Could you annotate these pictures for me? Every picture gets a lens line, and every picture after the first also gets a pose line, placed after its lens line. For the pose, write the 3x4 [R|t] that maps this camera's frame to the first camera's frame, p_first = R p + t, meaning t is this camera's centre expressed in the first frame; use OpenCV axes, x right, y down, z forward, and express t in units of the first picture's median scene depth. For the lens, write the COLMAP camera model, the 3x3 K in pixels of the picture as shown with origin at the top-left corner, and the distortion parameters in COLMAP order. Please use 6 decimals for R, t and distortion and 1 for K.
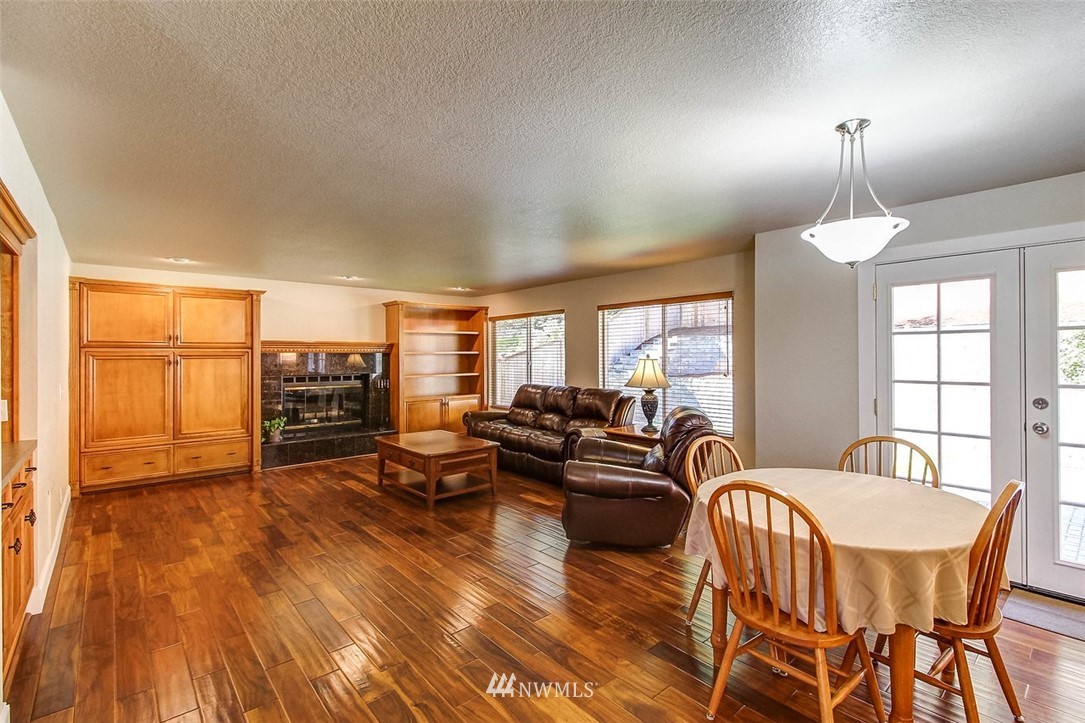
lens RADIAL K [[499.1, 0, 549.9], [0, 499.1, 356.7], [0, 0, 1]] dist [-0.004663, -0.003096]
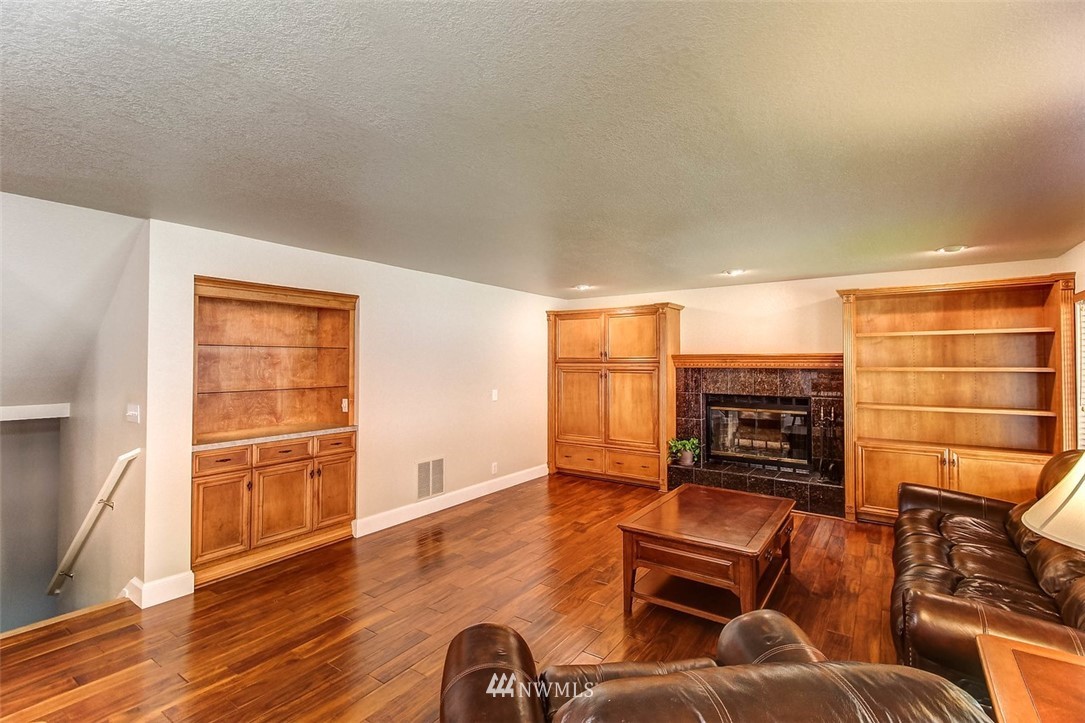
lens RADIAL K [[499.1, 0, 541.9], [0, 499.1, 353.0], [0, 0, 1]] dist [-0.004663, -0.003096]
pose [[0.209824, -0.010034, -0.977688, 0.327708], [-0.002618, 0.999938, -0.010824, -0.026835], [0.977736, 0.004831, 0.209784, 0.607085]]
